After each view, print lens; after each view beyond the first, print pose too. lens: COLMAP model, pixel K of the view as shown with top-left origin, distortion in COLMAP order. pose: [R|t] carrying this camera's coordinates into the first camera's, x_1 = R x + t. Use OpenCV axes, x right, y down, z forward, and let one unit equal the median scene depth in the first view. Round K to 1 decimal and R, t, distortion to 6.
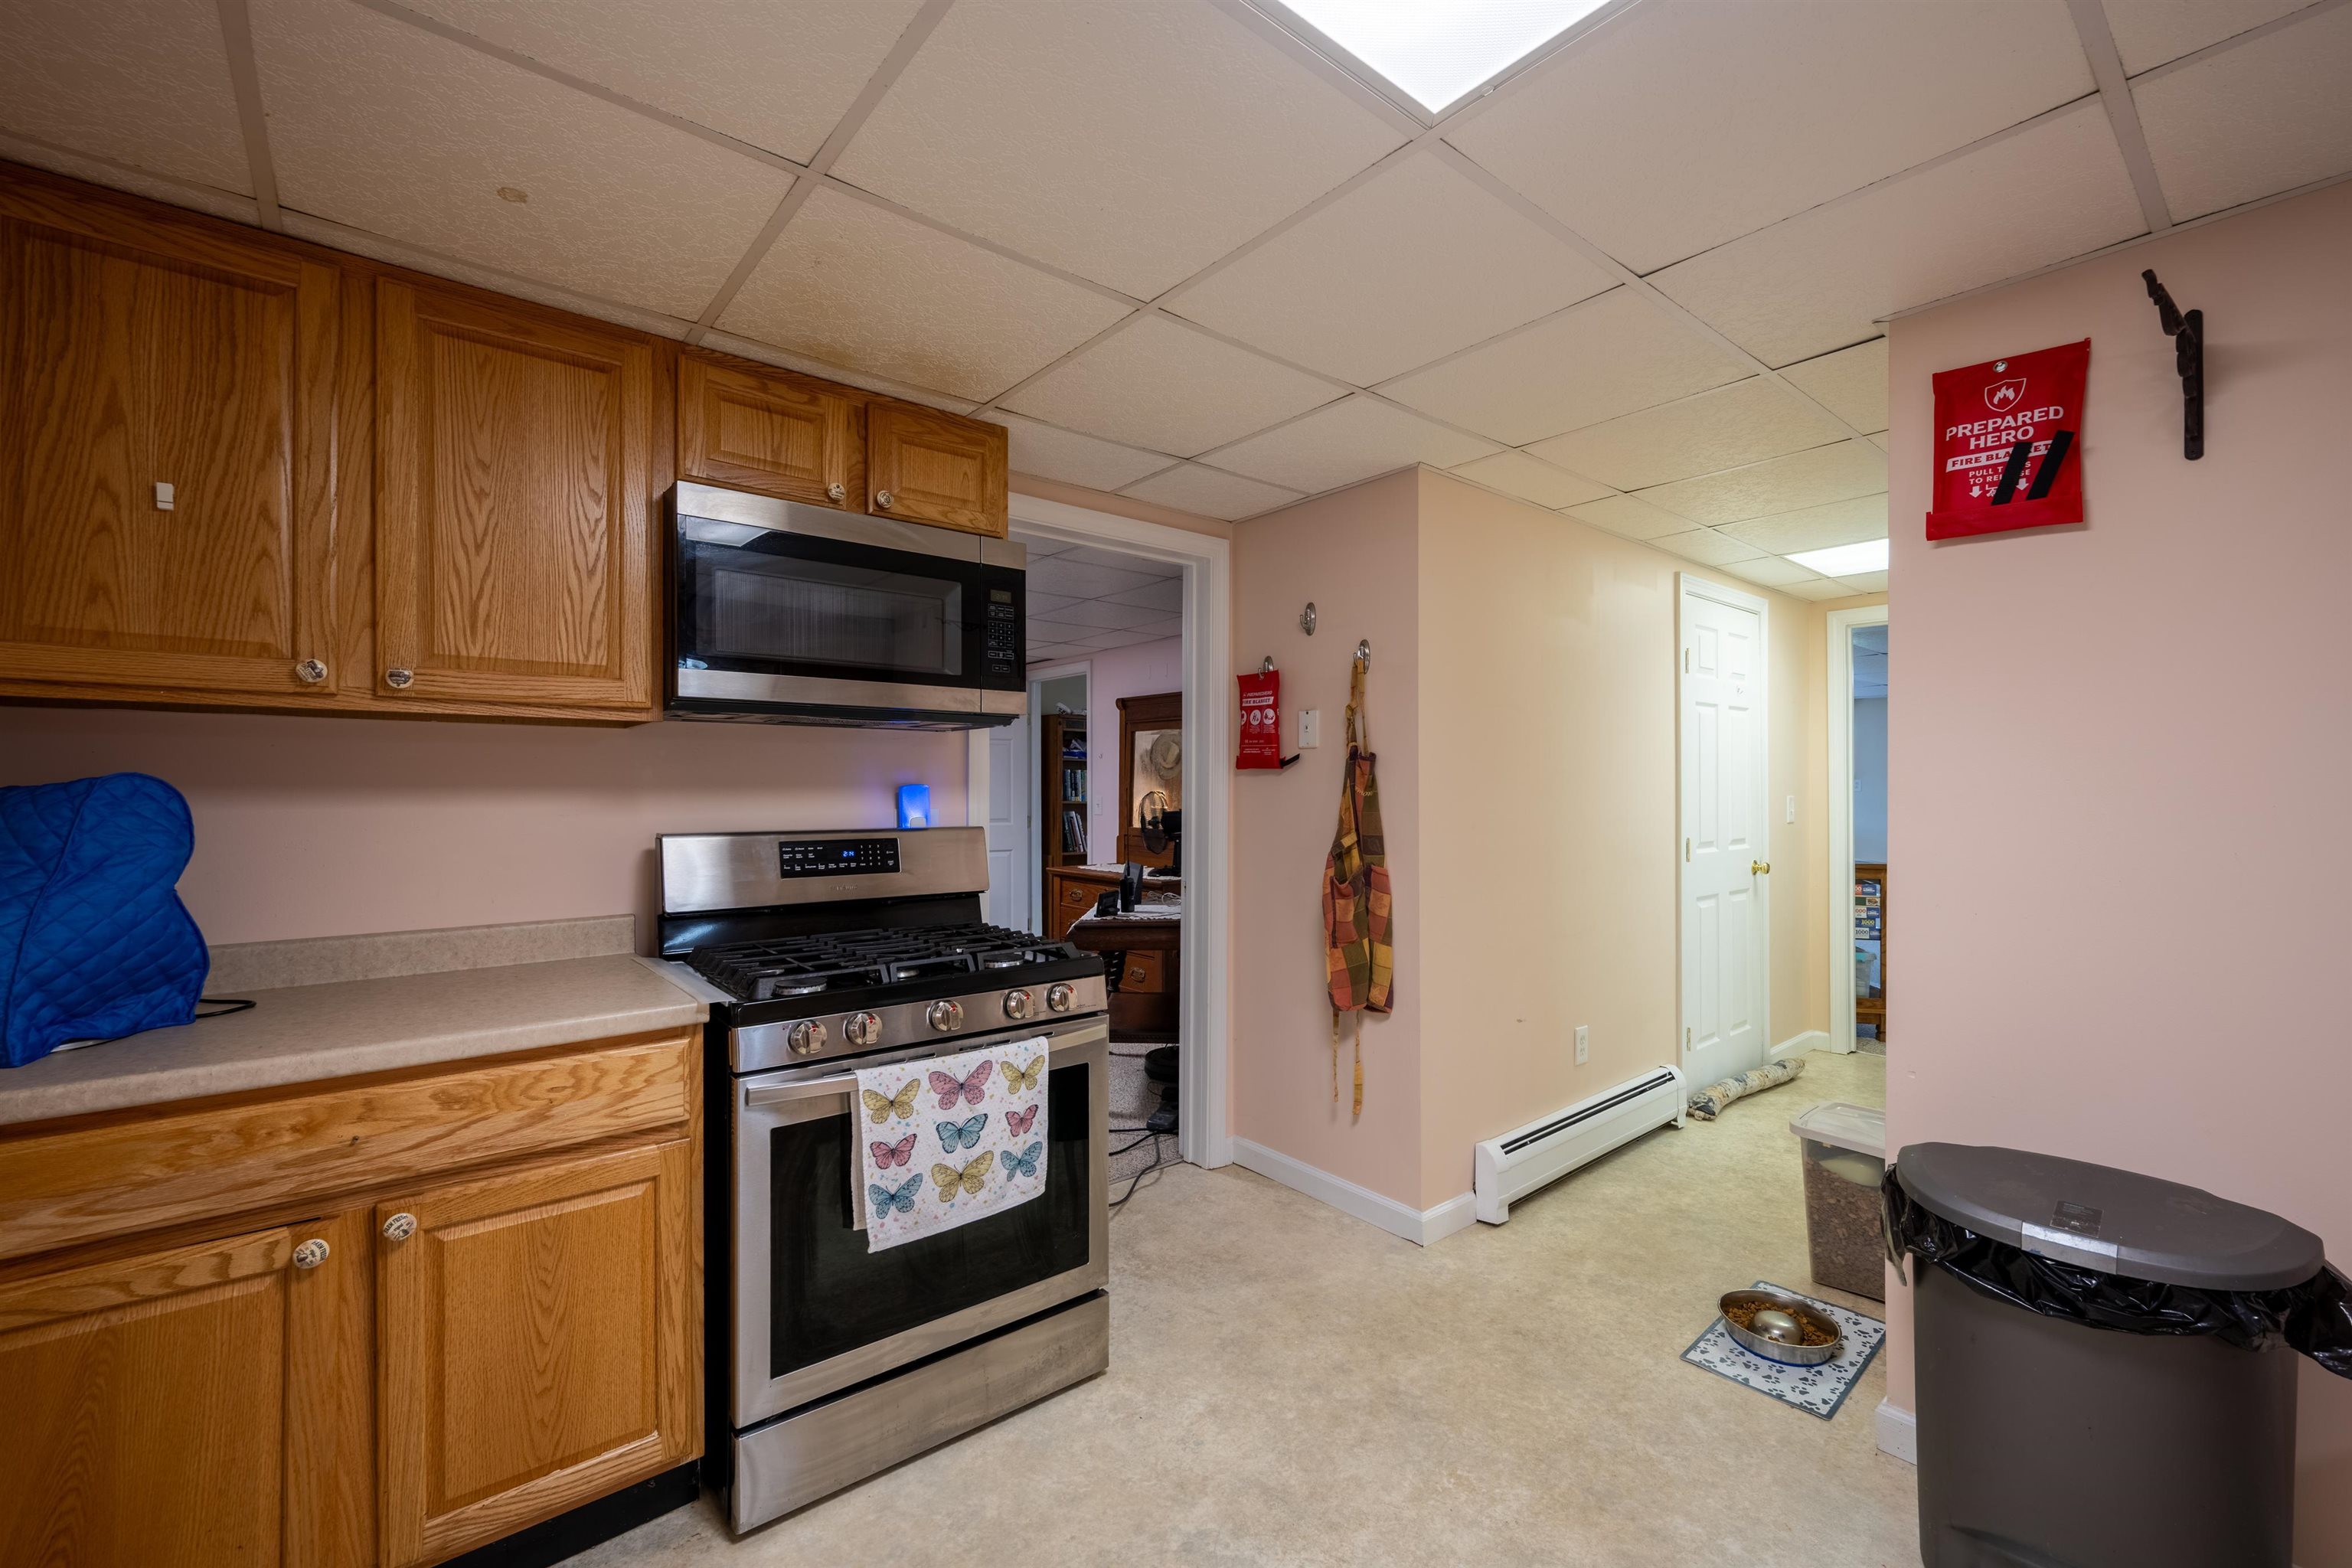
lens RADIAL K [[946.1, 0, 1188.4], [0, 946.1, 788.2], [0, 0, 1]] dist [-0.001624, -0.000002]
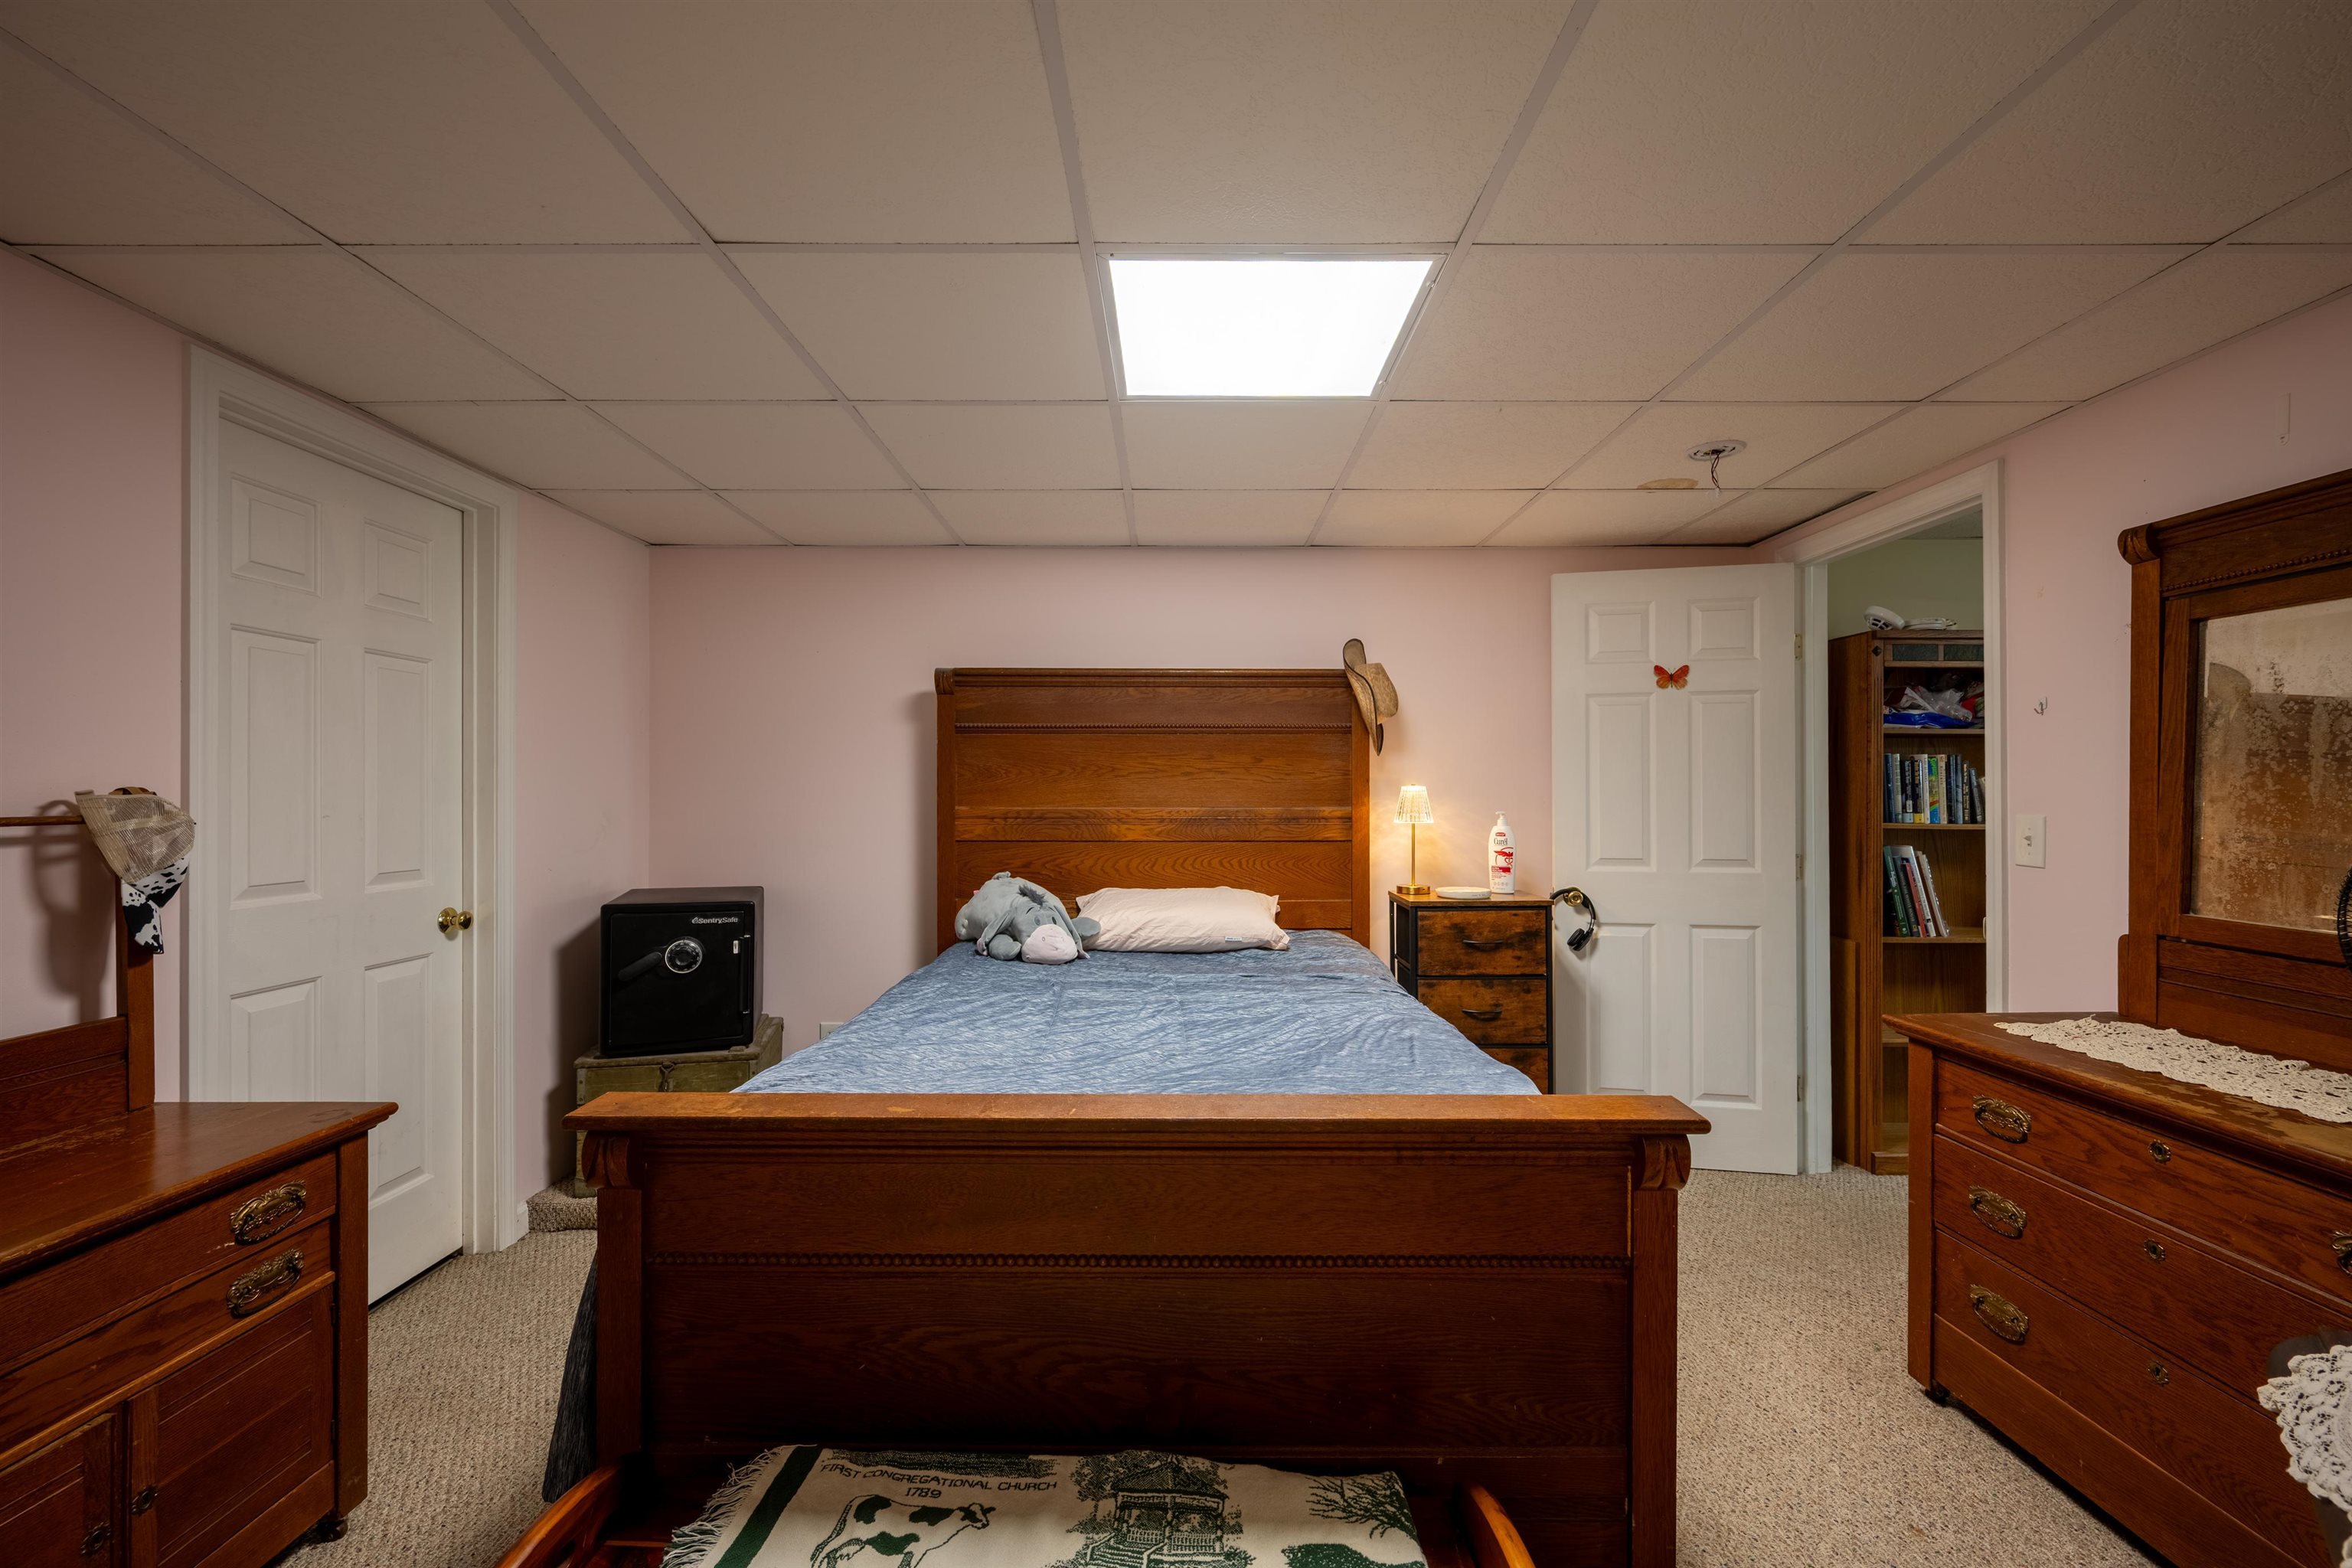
lens RADIAL K [[946.1, 0, 1180.1], [0, 946.1, 794.9], [0, 0, 1]] dist [-0.001624, -0.000002]
pose [[0.759315, 0.002559, -0.650718, -0.094507], [-0.001477, 0.999996, 0.002209, -0.000358], [0.650721, -0.000716, 0.759316, 0.439529]]
